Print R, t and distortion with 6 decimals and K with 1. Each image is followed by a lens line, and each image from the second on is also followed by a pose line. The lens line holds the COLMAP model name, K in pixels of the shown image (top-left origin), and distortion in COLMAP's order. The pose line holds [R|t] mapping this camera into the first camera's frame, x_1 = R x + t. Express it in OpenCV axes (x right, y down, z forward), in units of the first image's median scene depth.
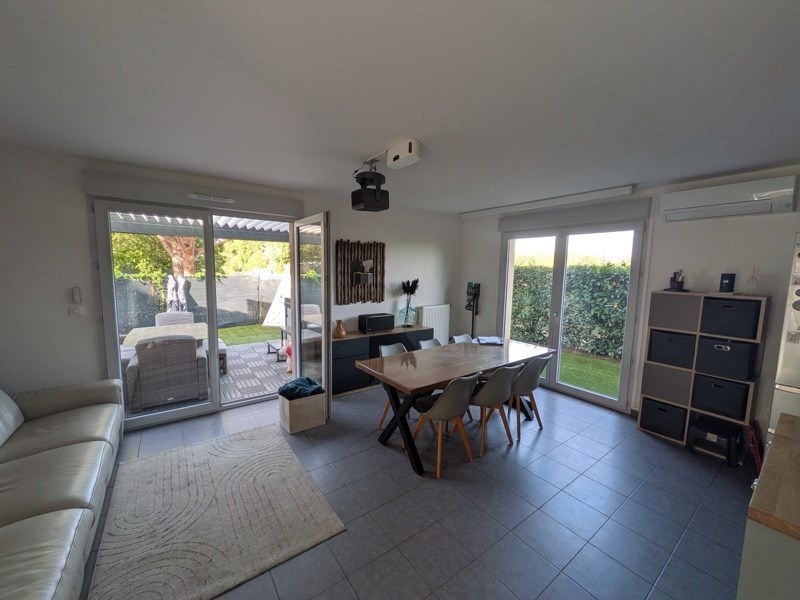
lens RADIAL K [[324.0, 0, 400.0], [0, 324.0, 301.3], [0, 0, 1]] dist [-0.002630, -0.000586]
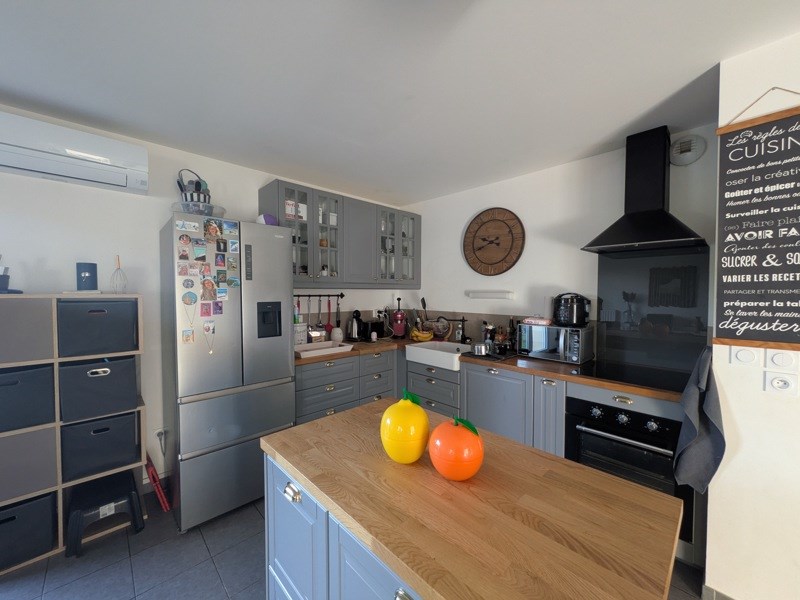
lens RADIAL K [[324.0, 0, 398.9], [0, 324.0, 299.2], [0, 0, 1]] dist [-0.002630, -0.000586]
pose [[-0.138973, -0.047463, 0.989158, 0.249039], [0.100973, 0.992966, 0.061832, 0.014117], [-0.985135, 0.108471, -0.133203, 0.447926]]
